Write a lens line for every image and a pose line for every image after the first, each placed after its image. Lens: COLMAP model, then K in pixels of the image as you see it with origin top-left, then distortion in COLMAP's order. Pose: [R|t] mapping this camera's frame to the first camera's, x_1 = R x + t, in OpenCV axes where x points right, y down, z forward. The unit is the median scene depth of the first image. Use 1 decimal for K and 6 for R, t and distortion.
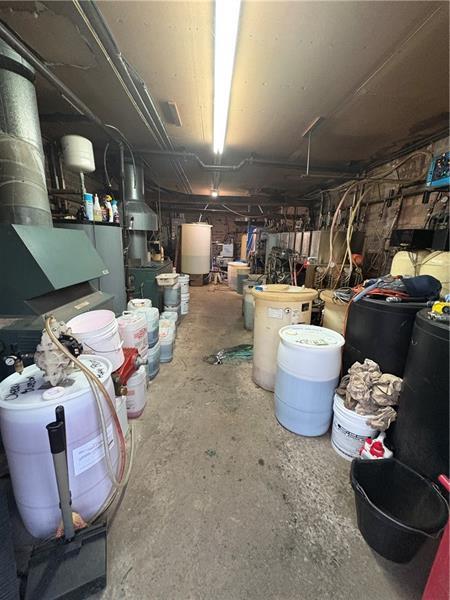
lens RADIAL K [[238.9, 0, 225.3], [0, 238.9, 298.2], [0, 0, 1]] dist [0.000007, 0.000161]
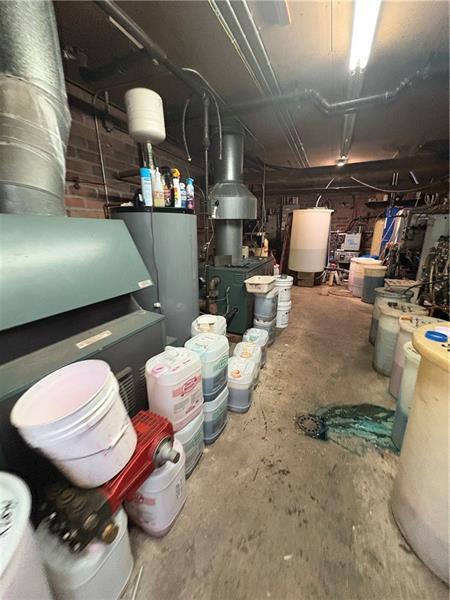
lens RADIAL K [[238.9, 0, 225.9], [0, 238.9, 299.1], [0, 0, 1]] dist [0.000007, 0.000161]
pose [[0.897376, 0.090502, -0.431886, -0.014470], [-0.073436, 0.995723, 0.056070, -0.074866], [0.435113, -0.018599, 0.900184, 0.319166]]
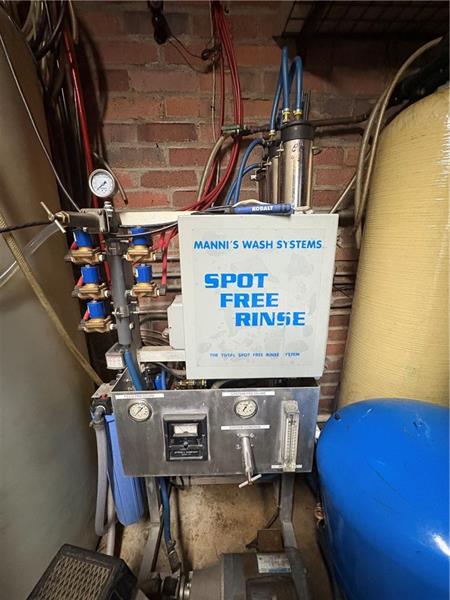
lens RADIAL K [[238.9, 0, 226.9], [0, 238.9, 301.2], [0, 0, 1]] dist [0.000007, 0.000161]
pose [[0.998741, -0.045237, 0.021690, 0.000809], [0.044379, 0.998271, 0.038537, -0.501011], [-0.023396, -0.037526, 0.999022, 2.303215]]
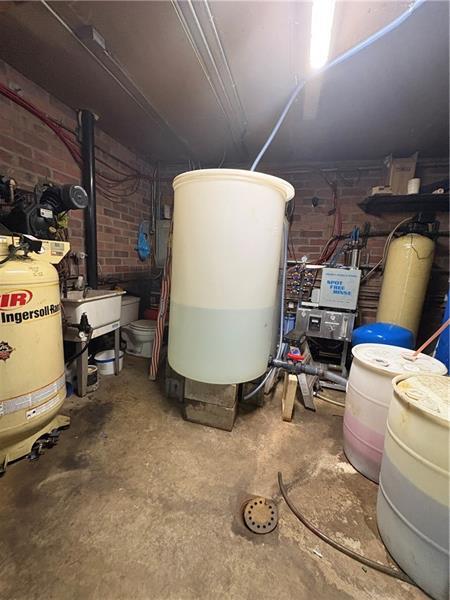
lens RADIAL K [[238.9, 0, 223.9], [0, 238.9, 301.2], [0, 0, 1]] dist [0.000007, 0.000161]
pose [[0.947632, 0.080207, -0.309128, -0.081669], [-0.105442, 0.992247, -0.065785, -0.365235], [0.301455, 0.094935, 0.948742, 1.661539]]
